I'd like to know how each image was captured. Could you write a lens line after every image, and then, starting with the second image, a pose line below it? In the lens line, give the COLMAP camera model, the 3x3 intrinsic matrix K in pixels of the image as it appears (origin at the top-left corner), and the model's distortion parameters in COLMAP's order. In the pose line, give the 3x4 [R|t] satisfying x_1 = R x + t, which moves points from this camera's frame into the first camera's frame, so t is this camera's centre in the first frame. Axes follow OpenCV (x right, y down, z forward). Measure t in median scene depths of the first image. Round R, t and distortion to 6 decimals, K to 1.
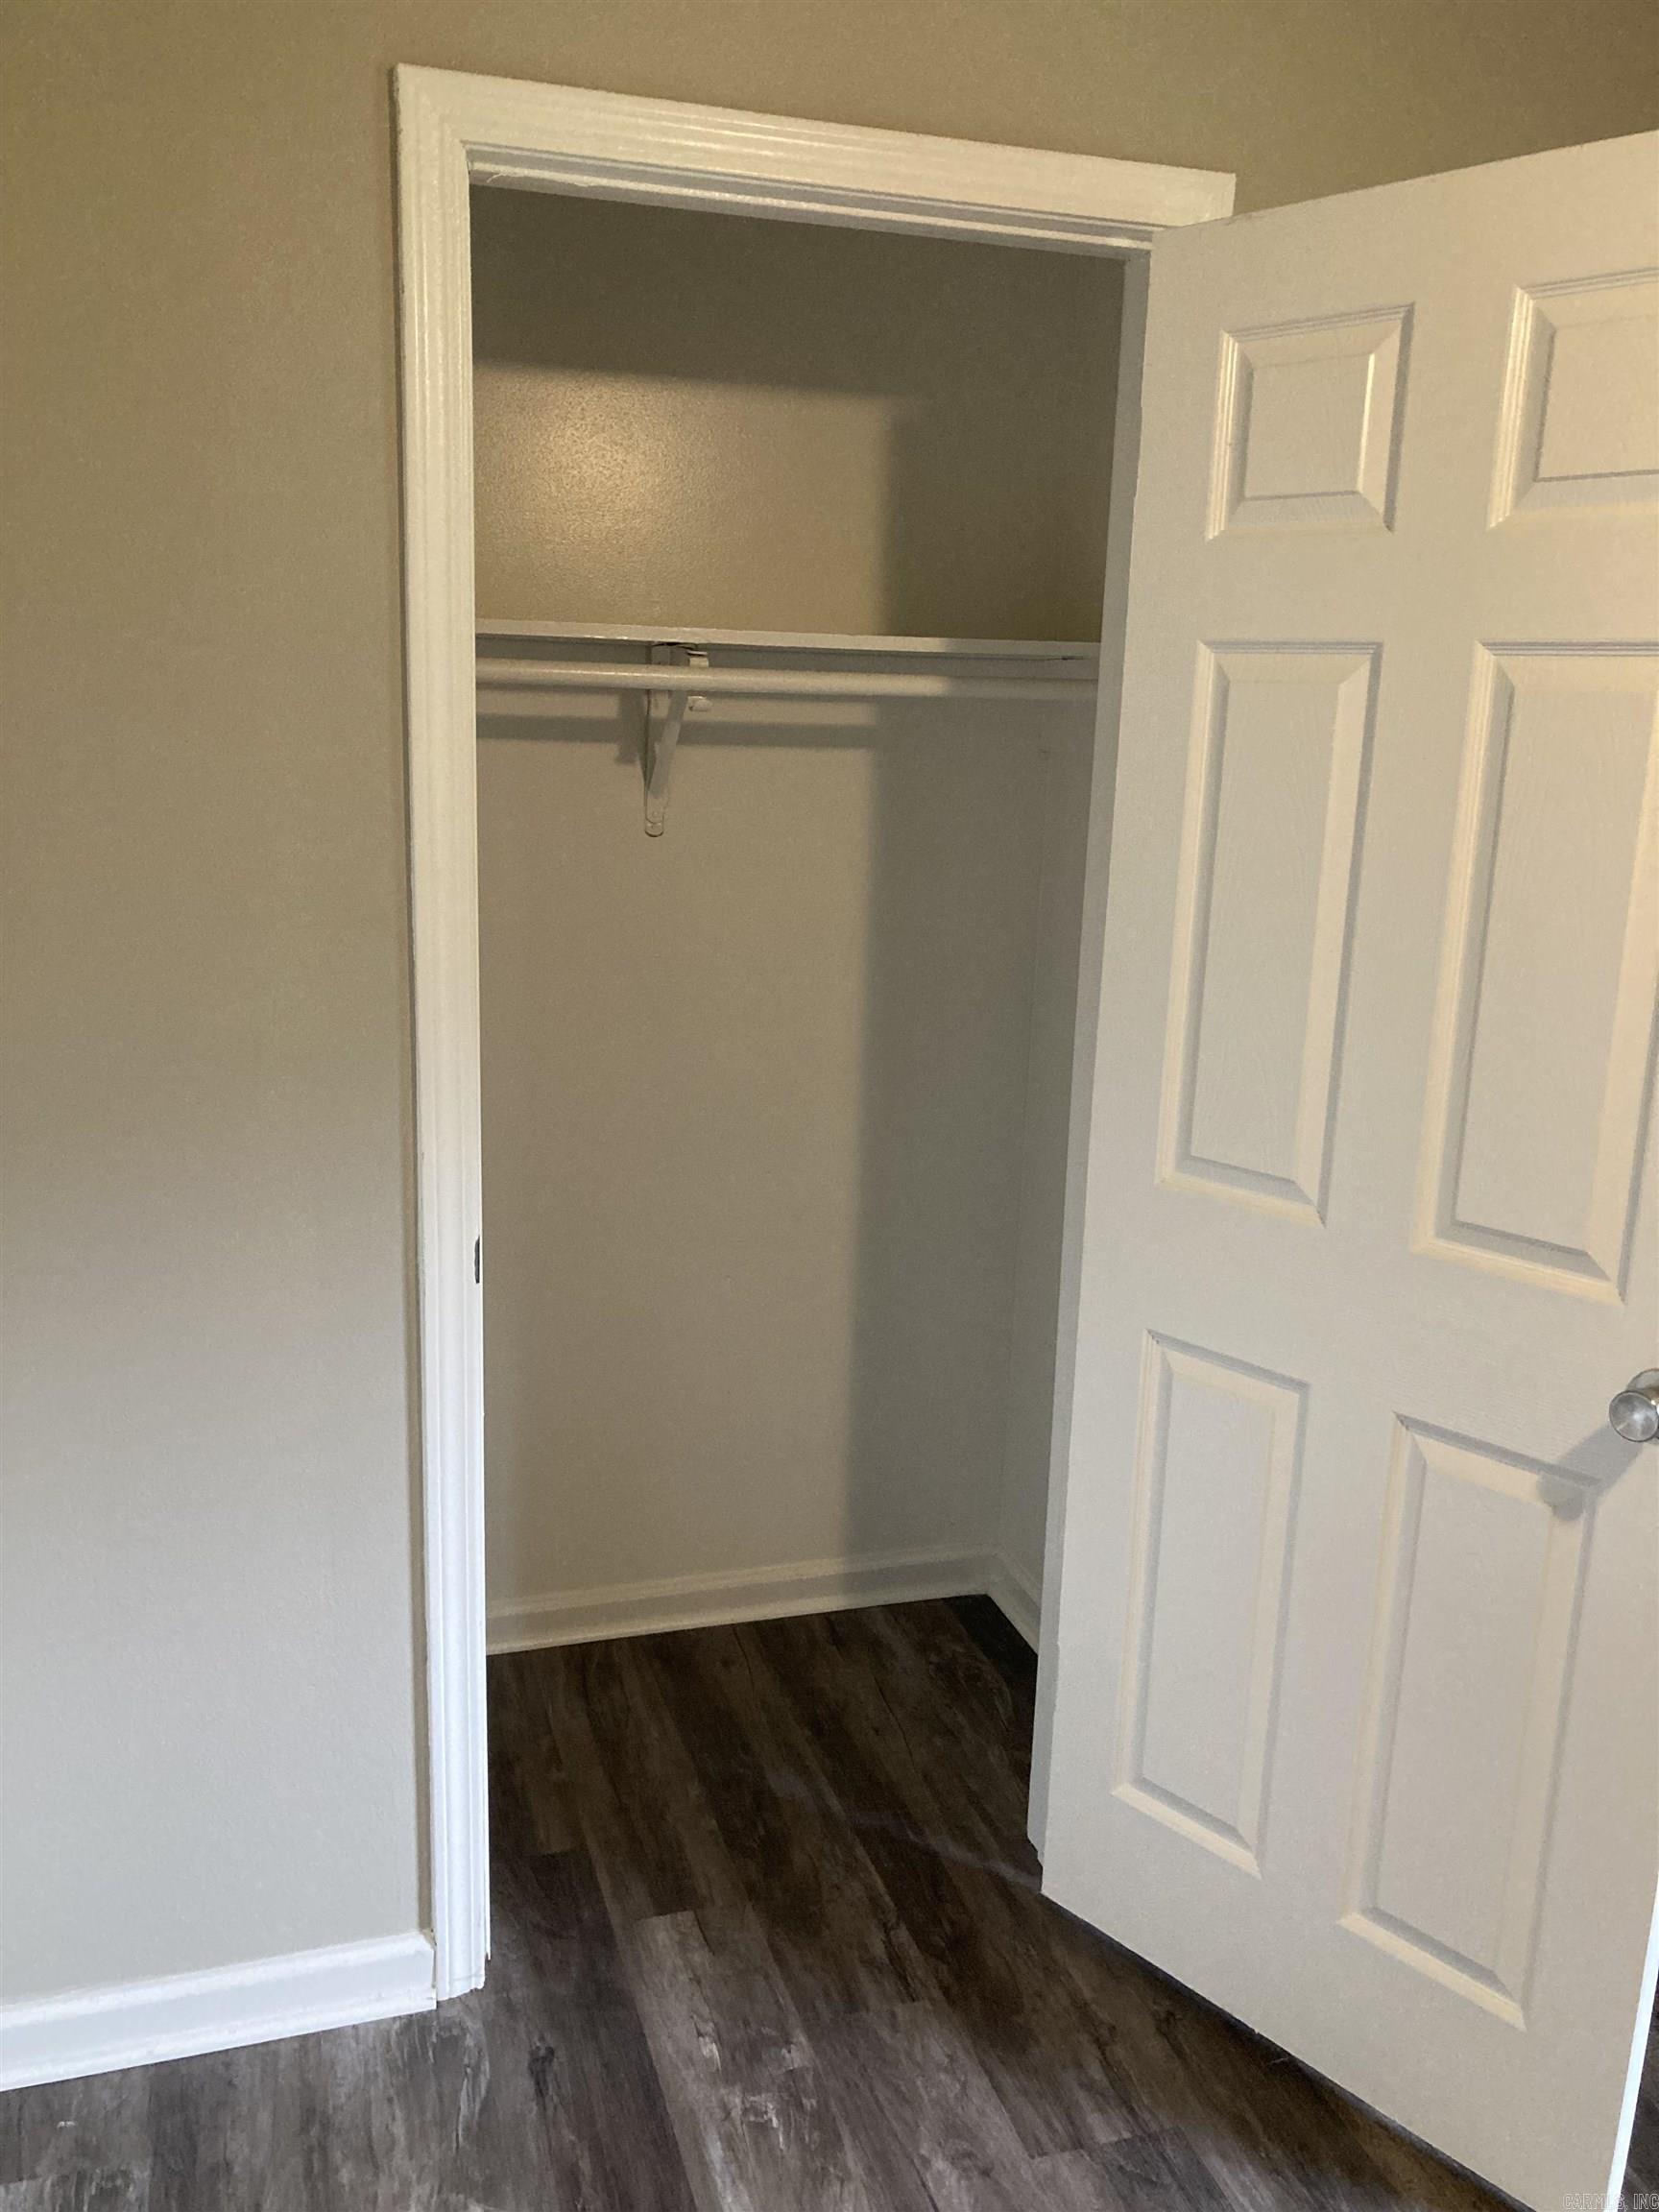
lens RADIAL K [[1841.5, 0, 837.0], [0, 1841.5, 1099.2], [0, 0, 1]] dist [-0.008705, -0.007855]
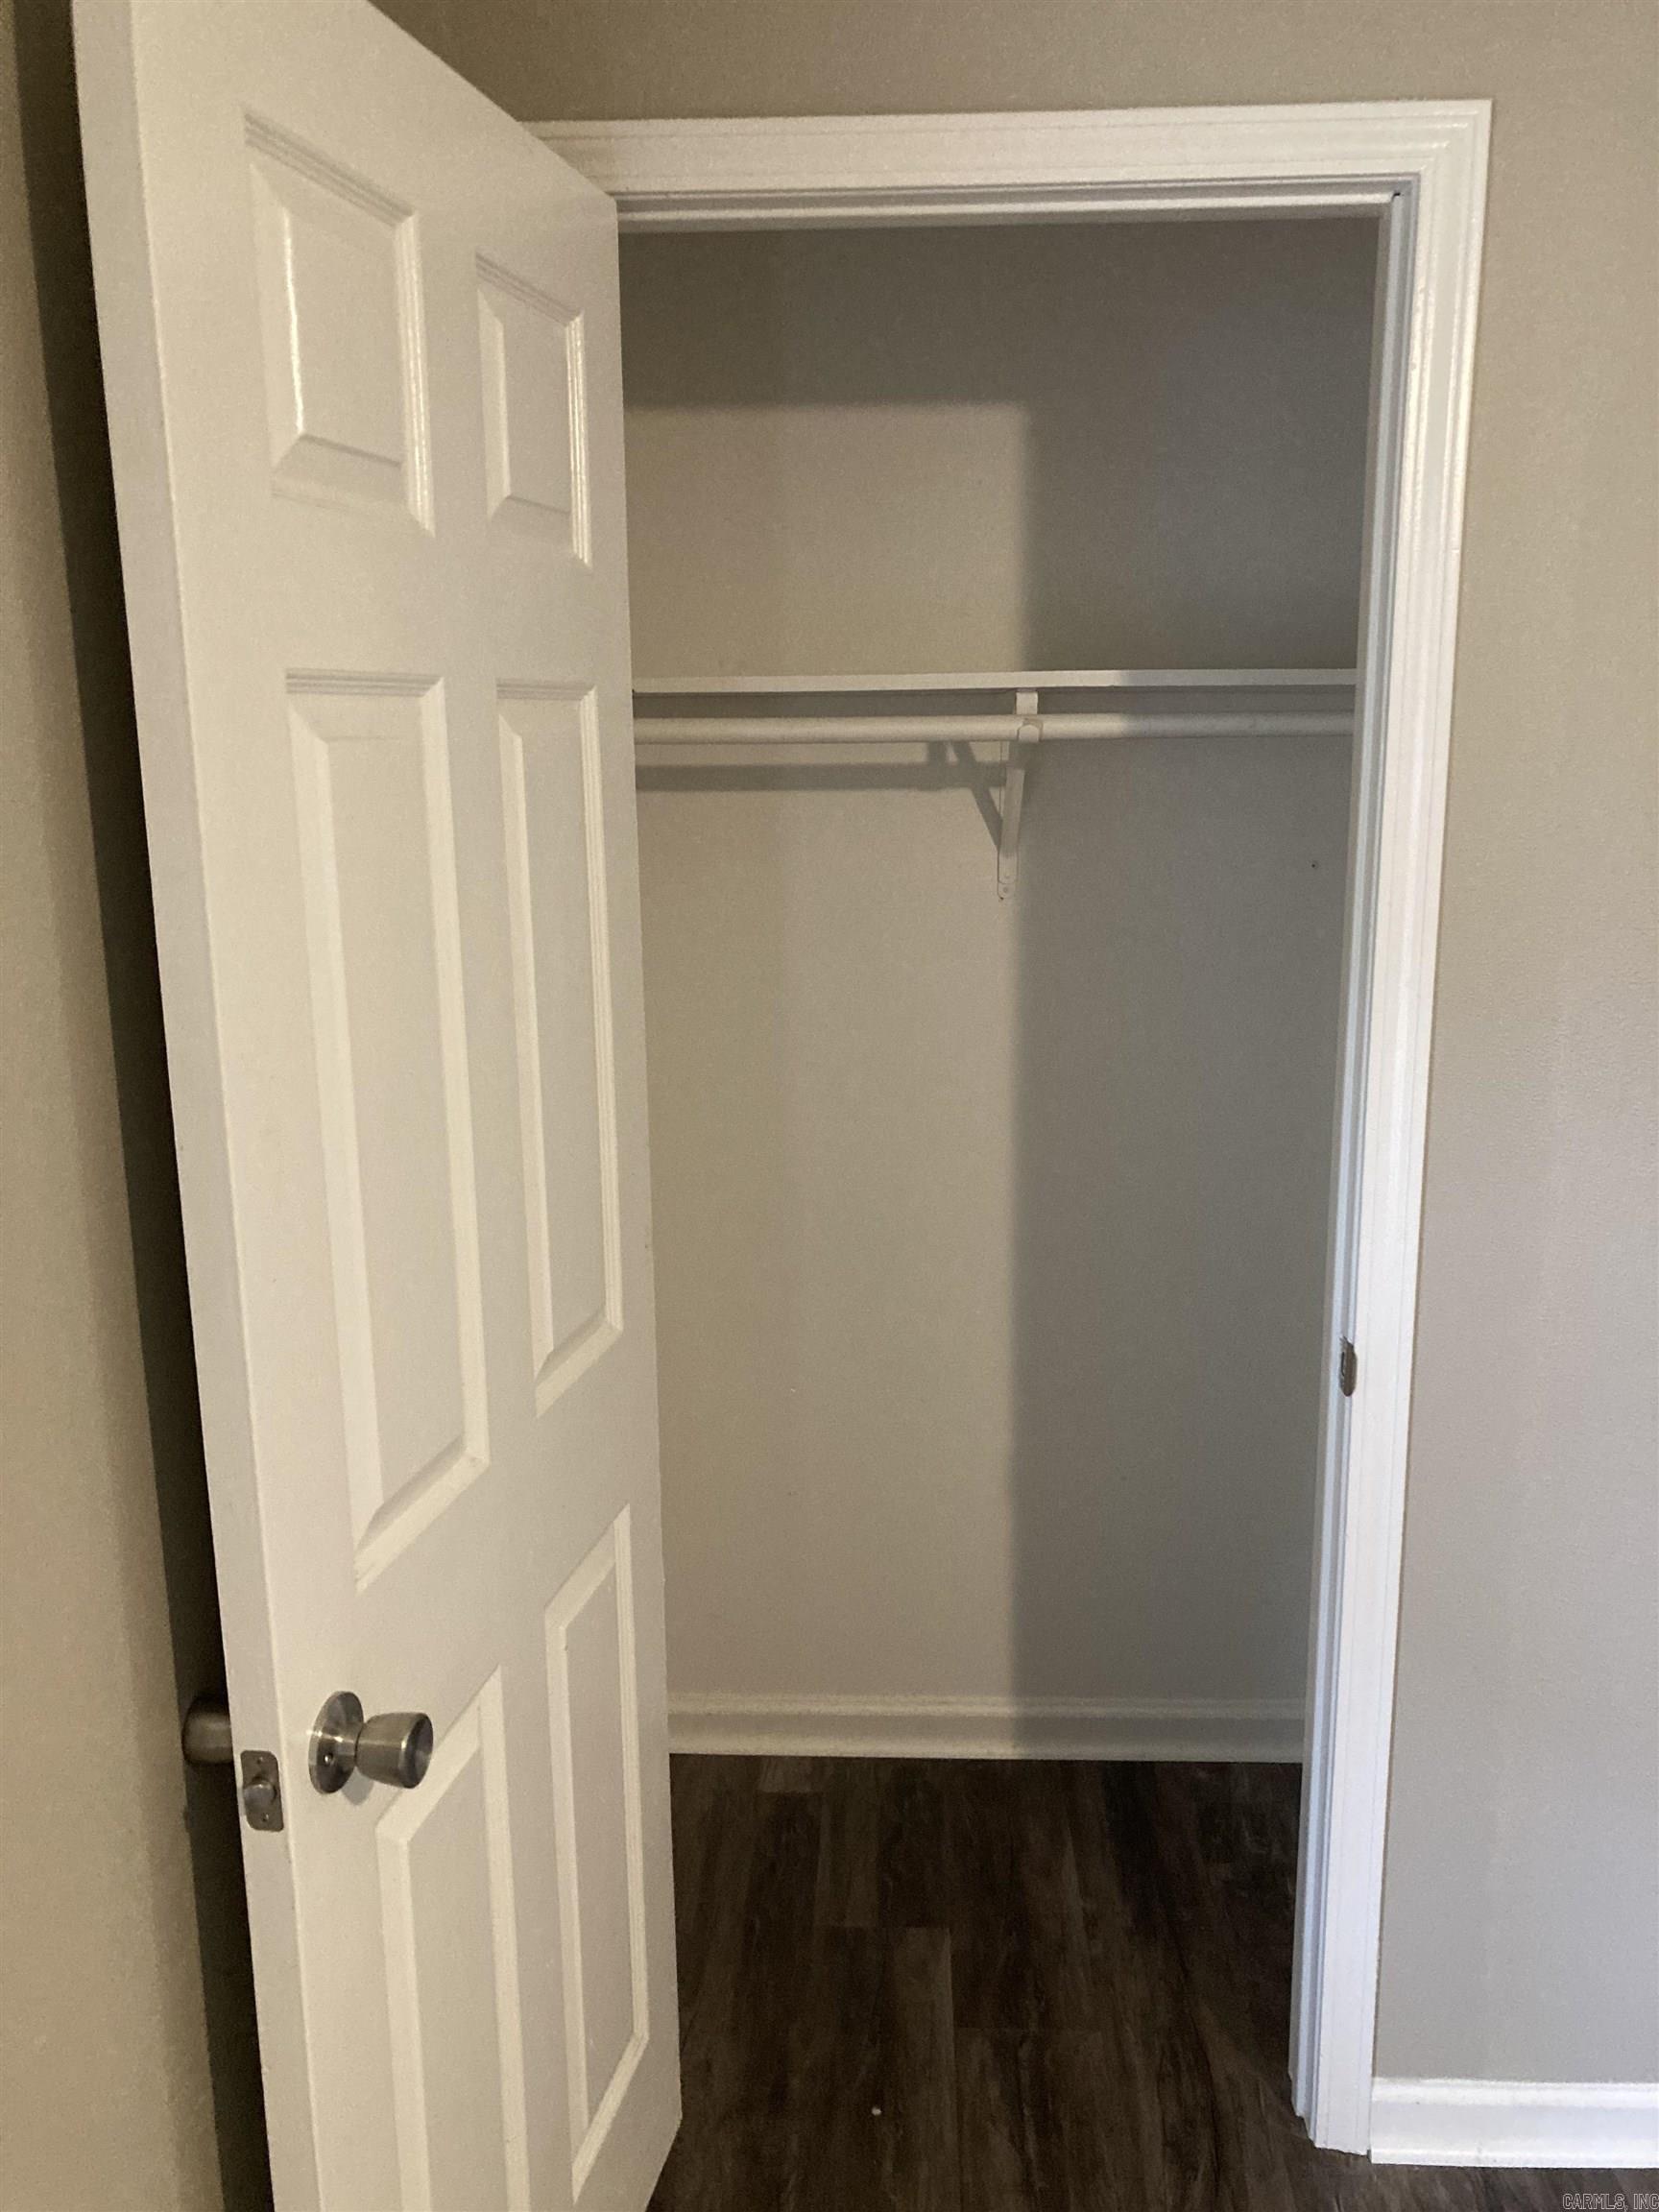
lens RADIAL K [[1927.8, 0, 829.2], [0, 1927.8, 1103.2], [0, 0, 1]] dist [0.012176, -0.014638]
pose [[0.934083, 0.026798, -0.356049, 0.261440], [-0.039191, 0.998849, -0.027638, -0.010547], [0.354899, 0.039770, 0.934058, 0.087701]]
